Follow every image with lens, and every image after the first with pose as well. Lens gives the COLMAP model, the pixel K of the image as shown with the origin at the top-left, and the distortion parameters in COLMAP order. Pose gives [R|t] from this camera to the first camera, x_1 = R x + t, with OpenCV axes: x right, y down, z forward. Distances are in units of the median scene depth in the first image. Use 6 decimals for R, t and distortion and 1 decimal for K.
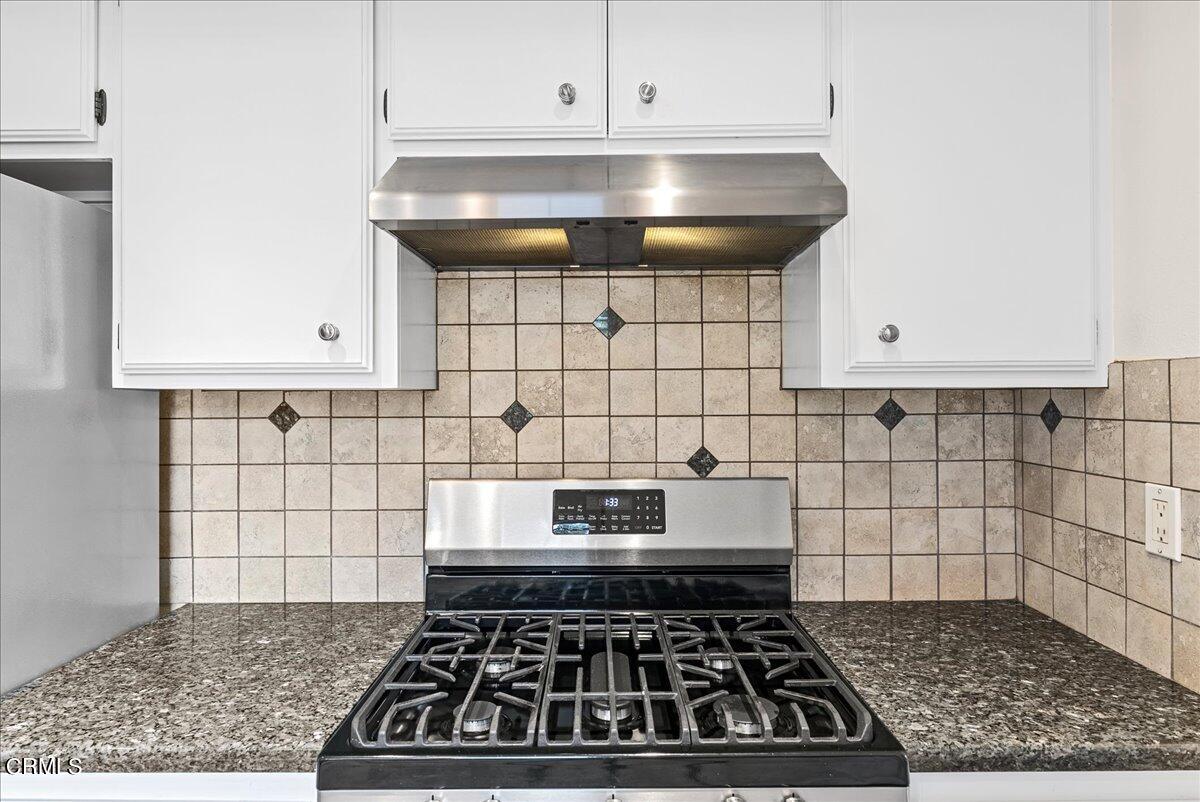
lens RADIAL K [[721.5, 0, 598.7], [0, 721.5, 386.9], [0, 0, 1]] dist [-0.003816, -0.000609]
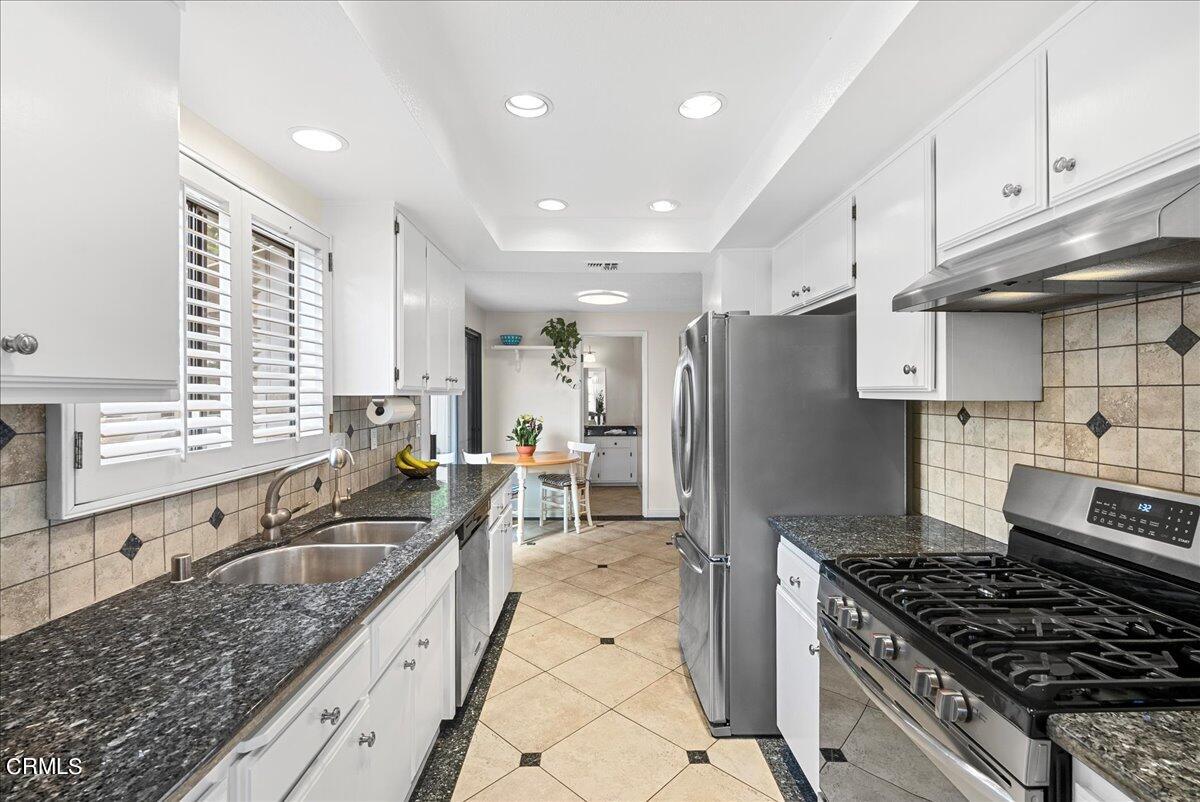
lens RADIAL K [[535.4, 0, 606.1], [0, 535.4, 396.4], [0, 0, 1]] dist [-0.001924, -0.000092]
pose [[0.032118, 0.011732, -0.999415, 0.753563], [0.007528, 0.999900, 0.011979, -0.023307], [0.999456, -0.007908, 0.032026, 0.148302]]
